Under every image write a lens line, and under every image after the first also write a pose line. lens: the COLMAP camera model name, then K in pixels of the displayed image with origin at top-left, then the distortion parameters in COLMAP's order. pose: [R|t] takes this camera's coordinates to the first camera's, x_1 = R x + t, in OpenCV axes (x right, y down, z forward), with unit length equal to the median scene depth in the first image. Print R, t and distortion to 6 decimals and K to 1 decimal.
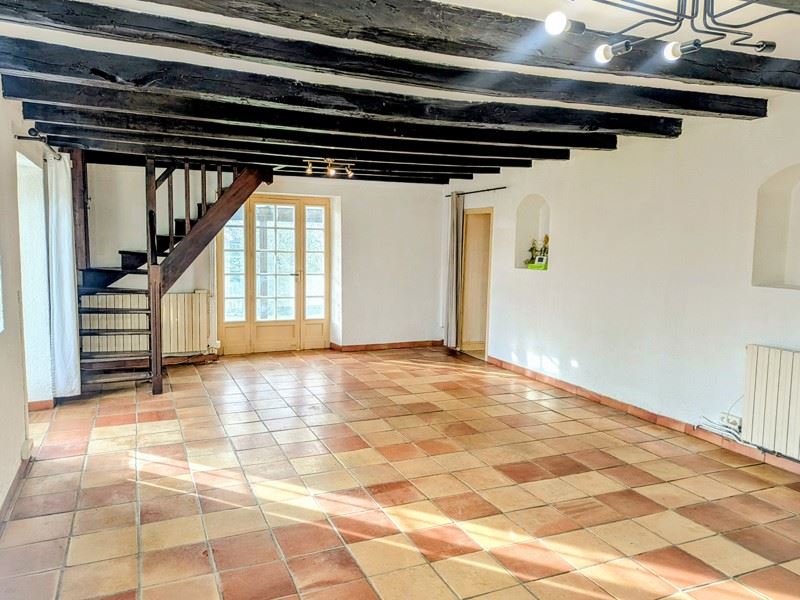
lens RADIAL K [[597.2, 0, 398.8], [0, 597.2, 298.7], [0, 0, 1]] dist [0.044397, -0.006350]
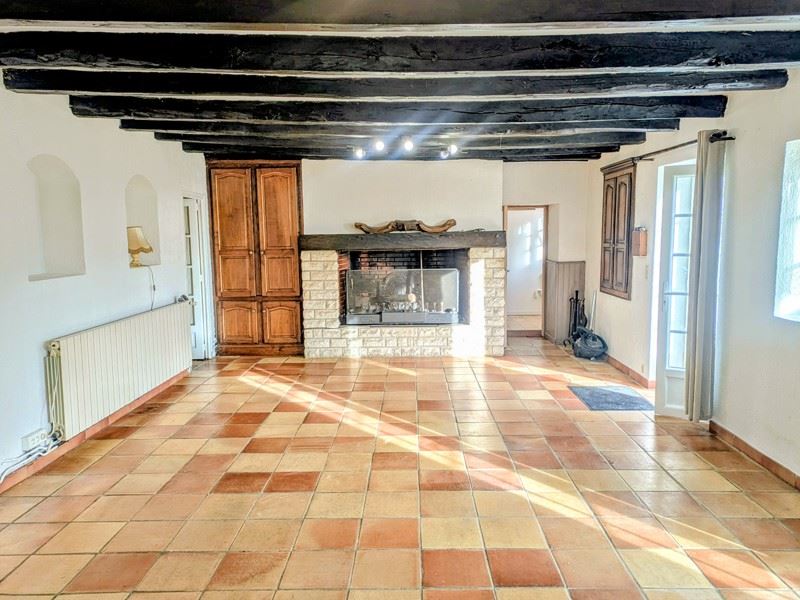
lens RADIAL K [[597.2, 0, 401.5], [0, 597.2, 298.6], [0, 0, 1]] dist [0.044397, -0.006350]
pose [[-0.910555, -0.053454, 0.409916, -0.337456], [0.037053, 0.977059, 0.209719, -0.192184], [-0.411723, 0.206149, -0.887686, 1.840546]]
